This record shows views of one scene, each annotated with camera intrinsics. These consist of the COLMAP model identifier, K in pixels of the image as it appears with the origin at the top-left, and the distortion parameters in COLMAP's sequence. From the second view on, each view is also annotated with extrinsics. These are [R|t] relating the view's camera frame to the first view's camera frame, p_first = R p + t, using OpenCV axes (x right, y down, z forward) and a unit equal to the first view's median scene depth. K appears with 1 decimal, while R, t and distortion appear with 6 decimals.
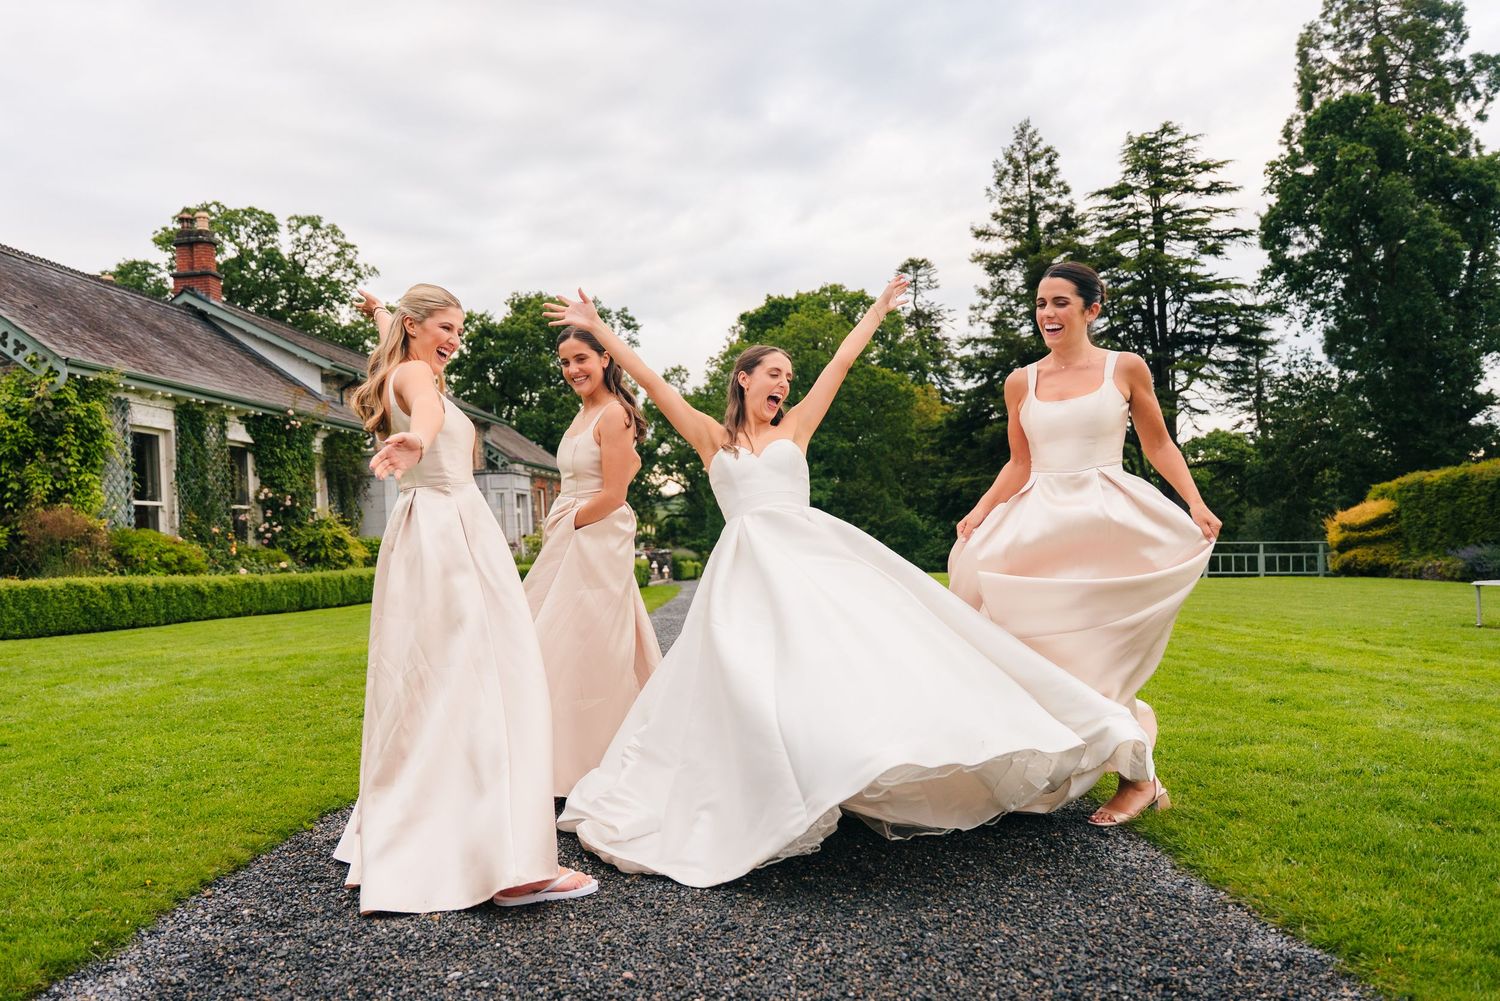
lens RADIAL K [[1076.1, 0, 715.1], [0, 1076.1, 512.9], [0, 0, 1]] dist [-0.014457, -0.011353]
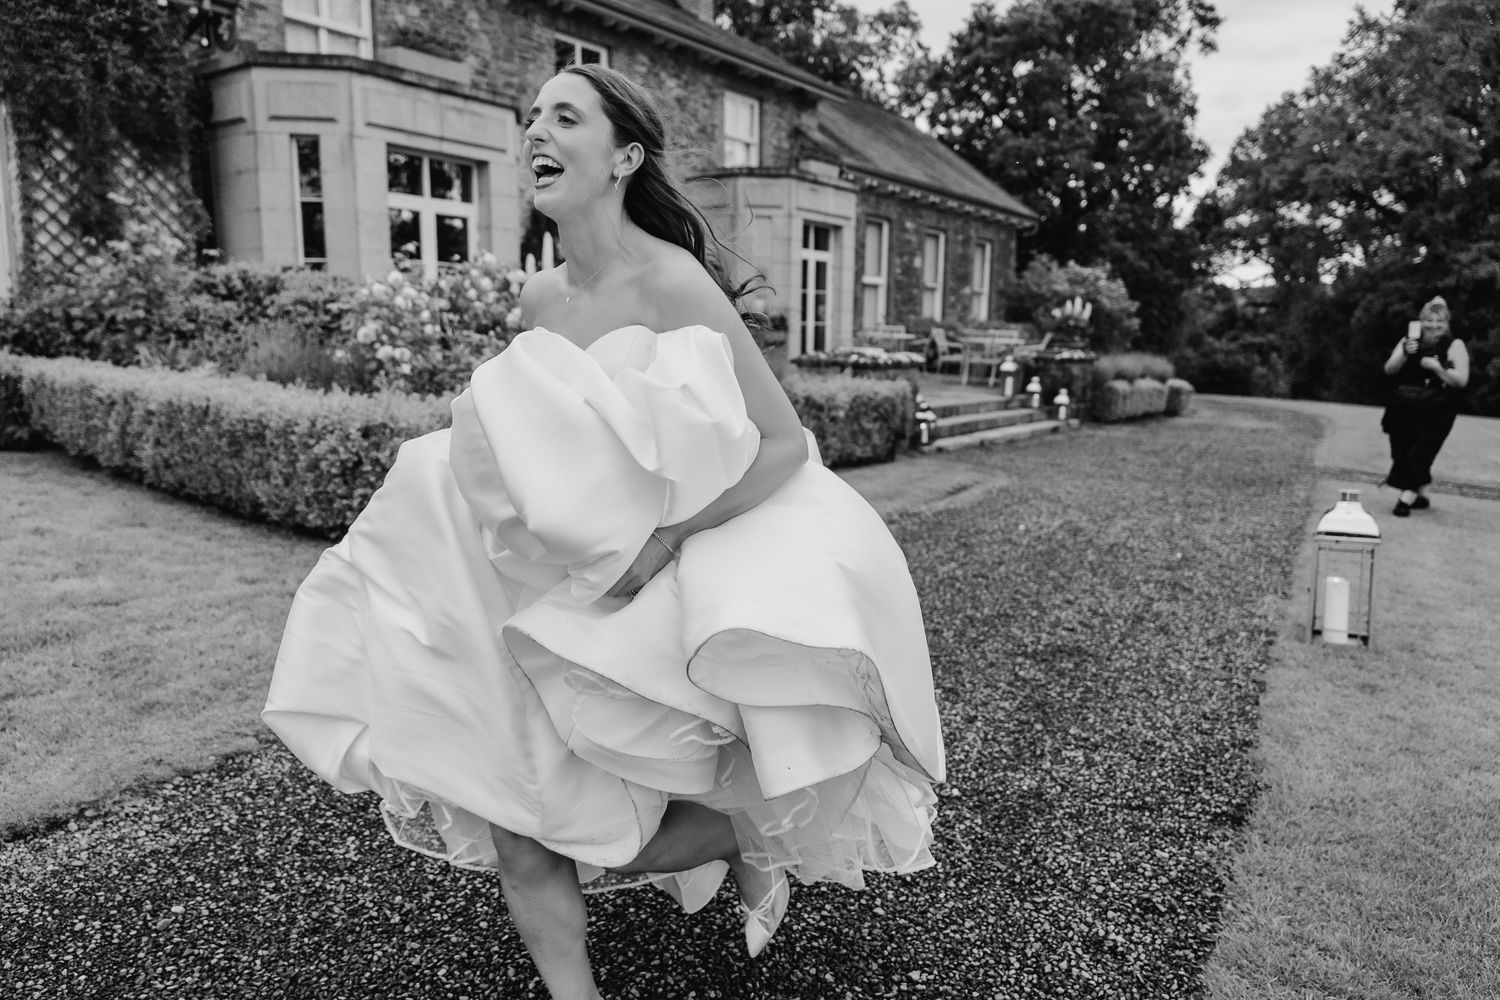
lens RADIAL K [[999.4, 0, 741.9], [0, 999.4, 506.5], [0, 0, 1]] dist [-0.008788, -0.021543]
pose [[0.862648, 0.154645, -0.481584, 0.022634], [-0.050444, 0.973671, 0.222305, 0.006204], [0.503283, -0.167478, 0.847736, 0.303697]]
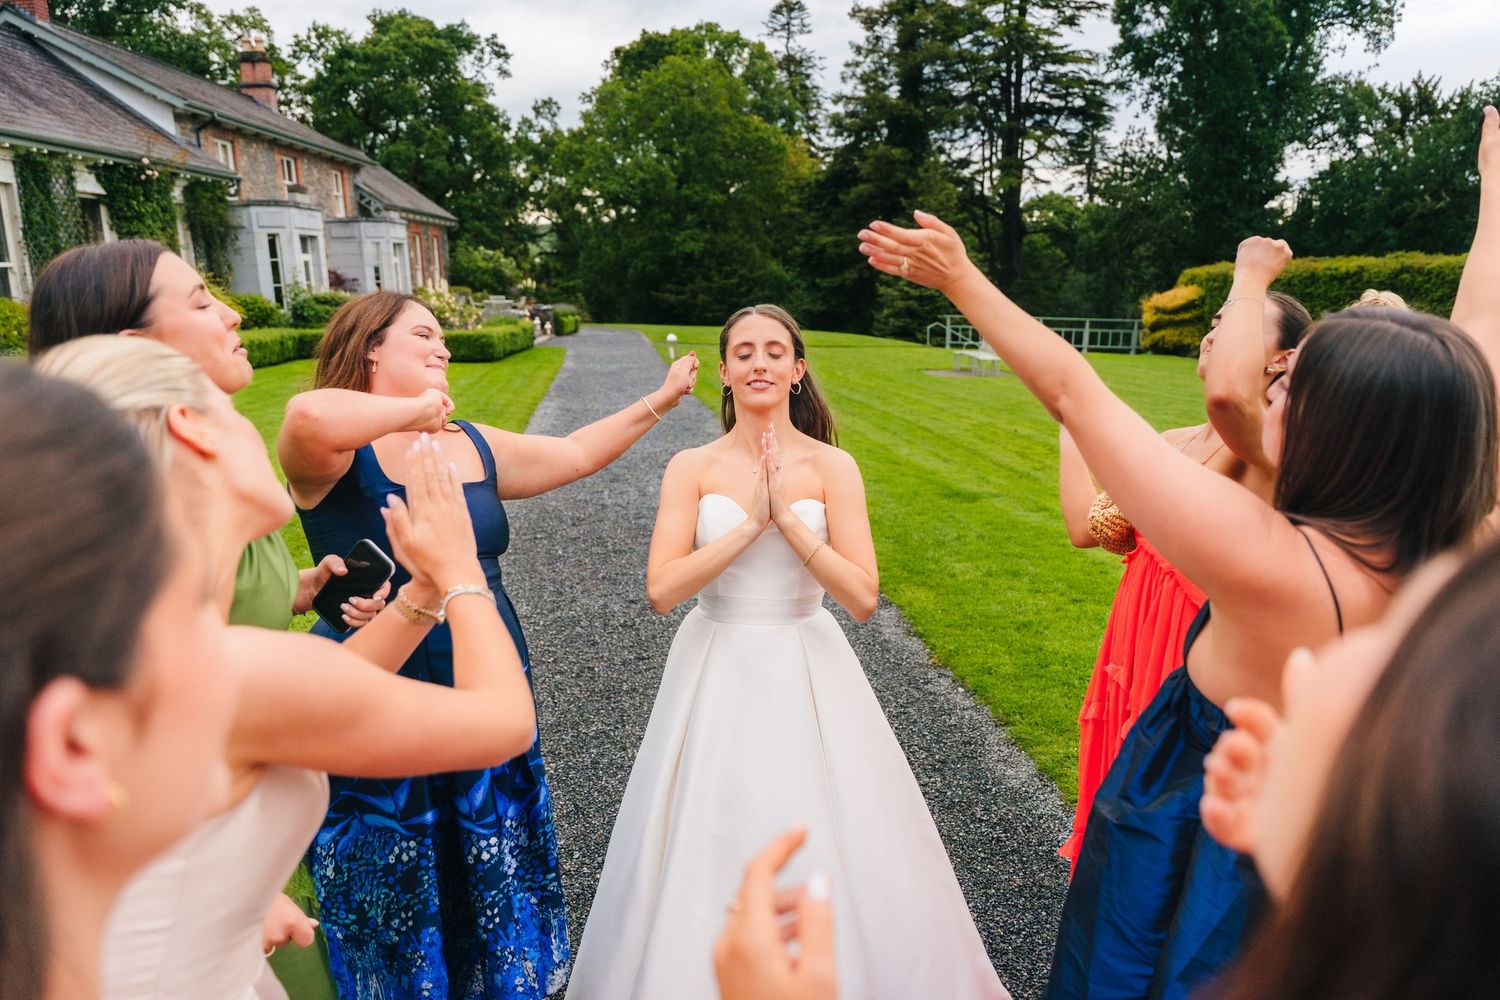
lens RADIAL K [[999.4, 0, 764.5], [0, 999.4, 502.9], [0, 0, 1]] dist [-0.008788, -0.021543]
pose [[0.983944, -0.000862, 0.178477, -0.006589], [-0.043311, 0.968945, 0.243454, -0.013057], [-0.173144, -0.247276, 0.953350, 0.004269]]
